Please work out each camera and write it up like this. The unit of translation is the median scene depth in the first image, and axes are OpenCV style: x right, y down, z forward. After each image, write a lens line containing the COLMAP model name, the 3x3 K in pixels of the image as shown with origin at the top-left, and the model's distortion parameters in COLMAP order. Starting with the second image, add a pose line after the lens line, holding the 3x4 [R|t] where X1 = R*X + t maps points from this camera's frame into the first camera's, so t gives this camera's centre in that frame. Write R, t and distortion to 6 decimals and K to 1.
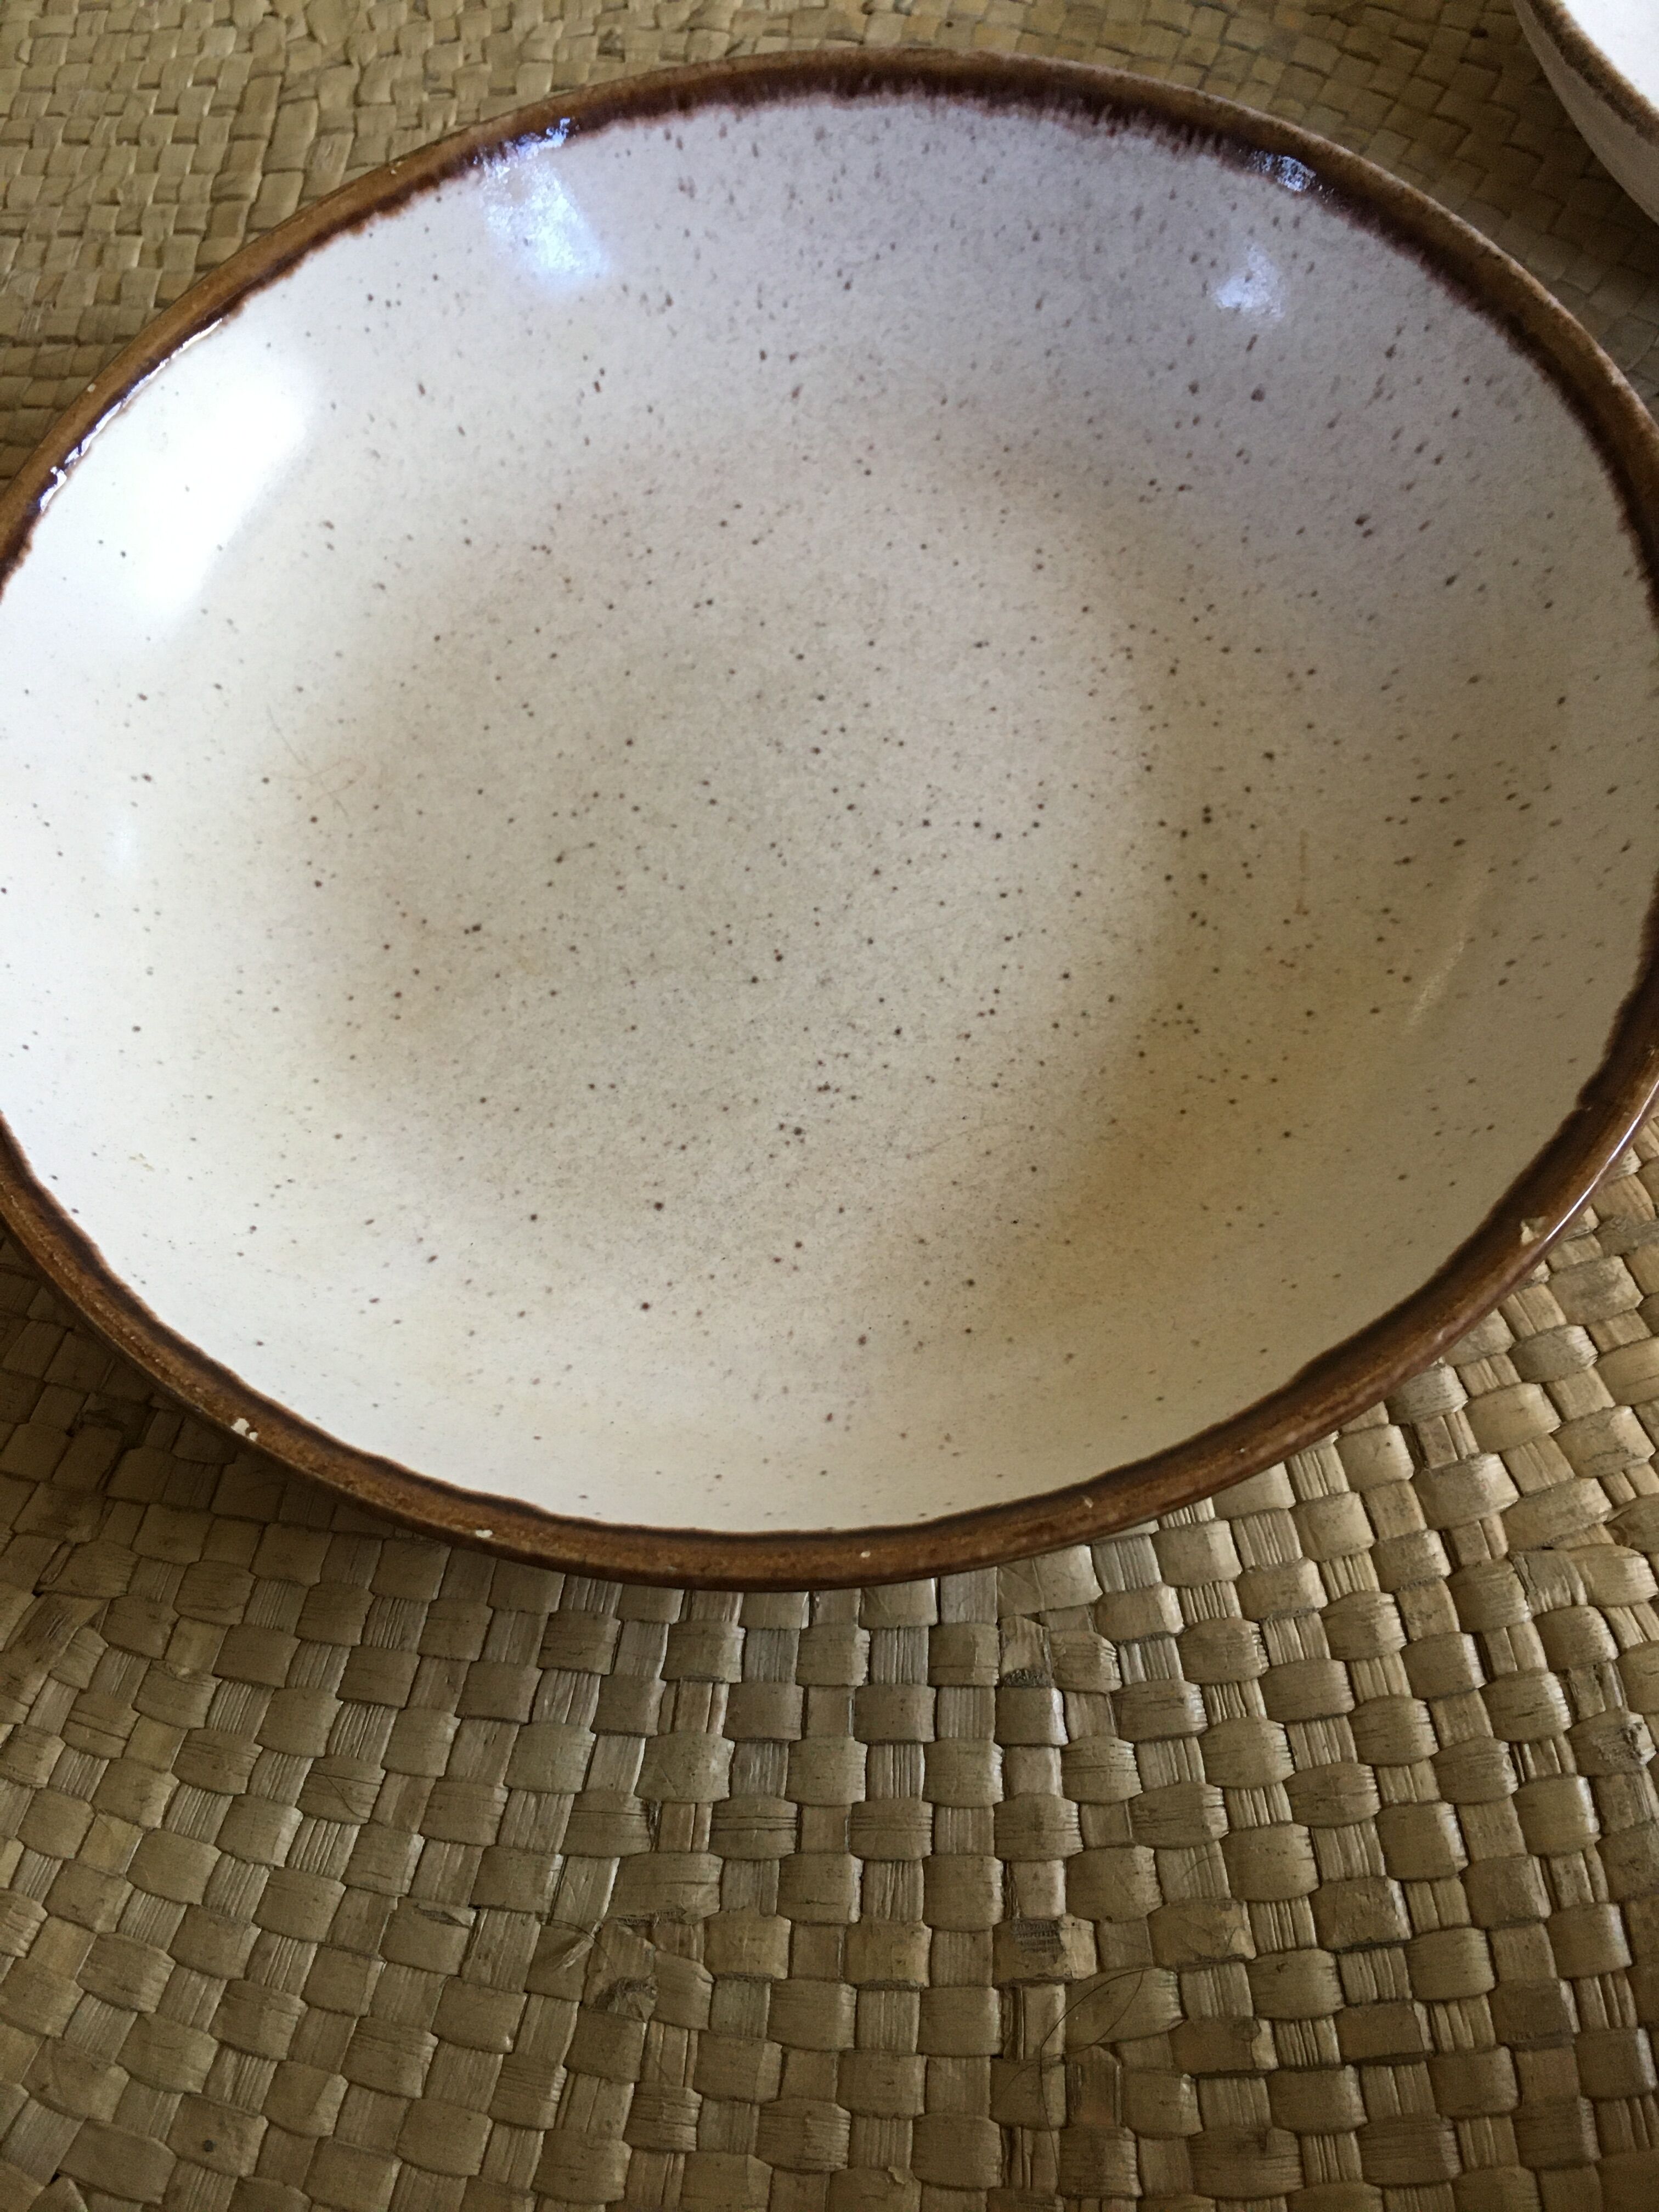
lens RADIAL K [[1867.7, 0, 857.0], [0, 1867.7, 1125.5], [0, 0, 1]] dist [0.070909, -0.102801]
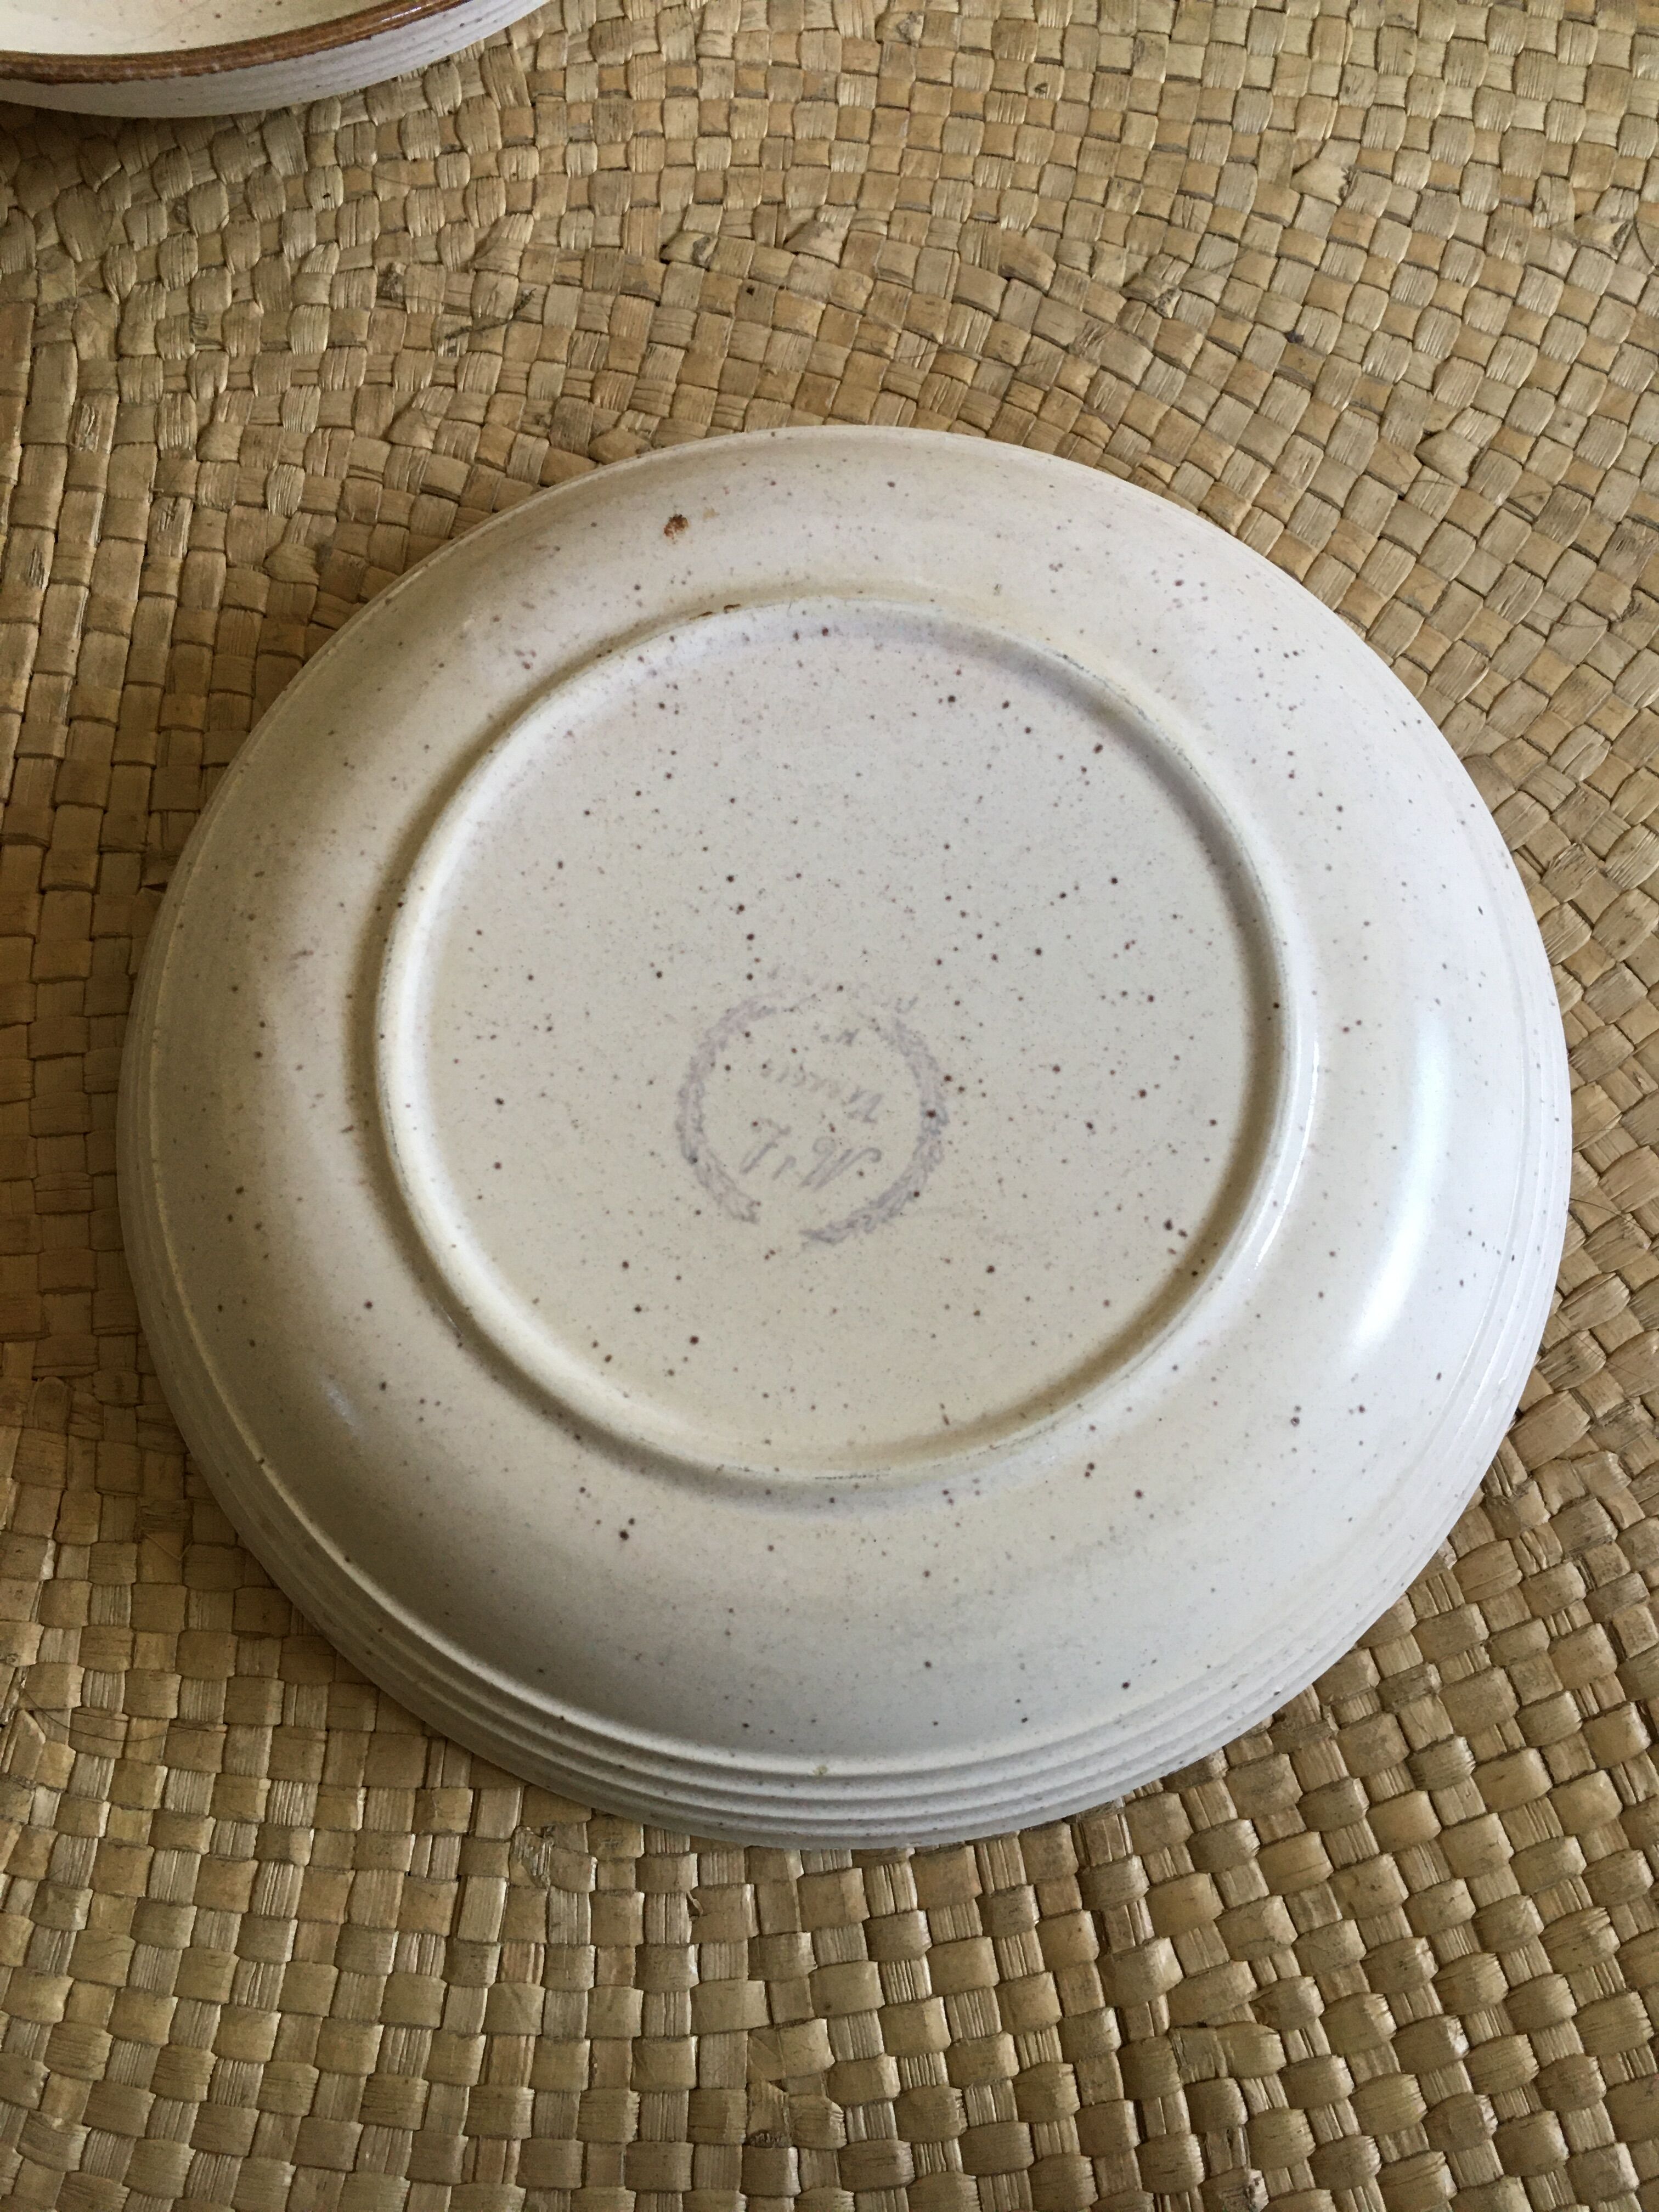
lens RADIAL K [[1867.7, 0, 848.0], [0, 1867.7, 1114.2], [0, 0, 1]] dist [0.070909, -0.102801]
pose [[0.998450, 0.002039, 0.055619, 0.069697], [-0.014812, 0.973022, 0.230235, -0.601985], [-0.053649, -0.230702, 0.971544, -0.028955]]
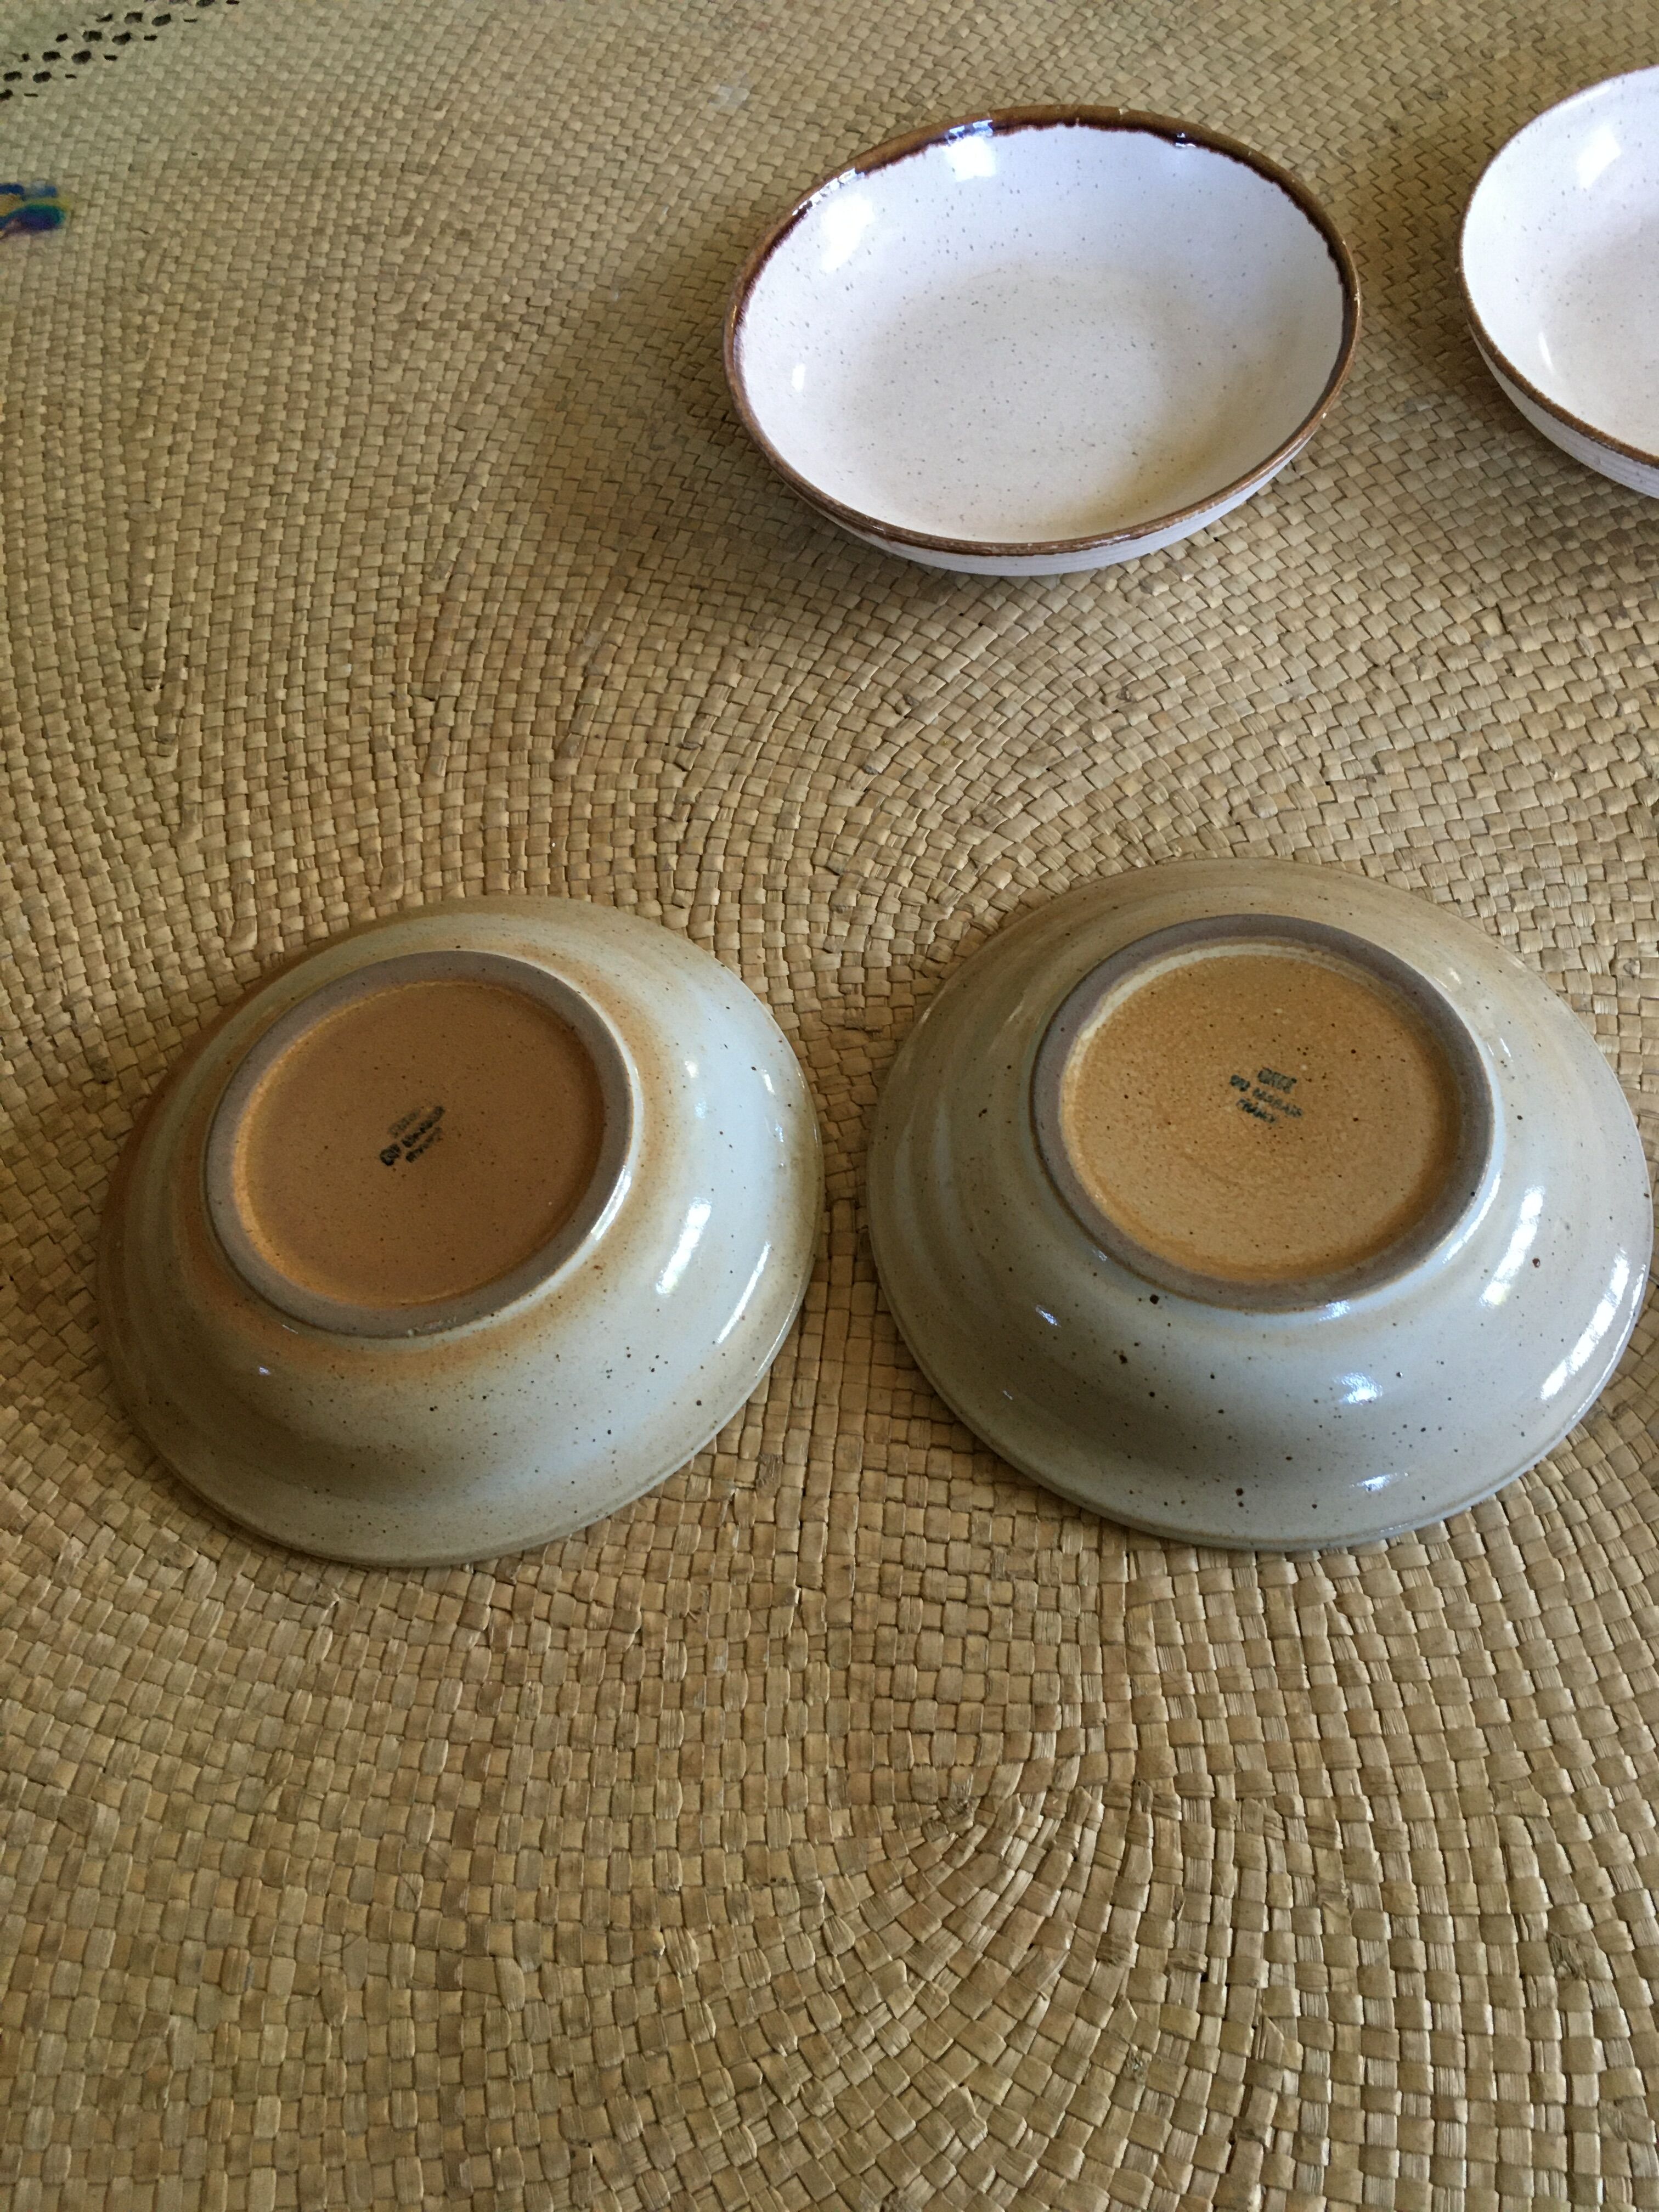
lens RADIAL K [[1867.7, 0, 845.5], [0, 1867.7, 1109.9], [0, 0, 1]] dist [0.070909, -0.102801]
pose [[0.999610, -0.005151, -0.027460, -0.779444], [0.004008, 0.999130, -0.041520, -0.800803], [0.027650, 0.041394, 0.998760, -0.921182]]
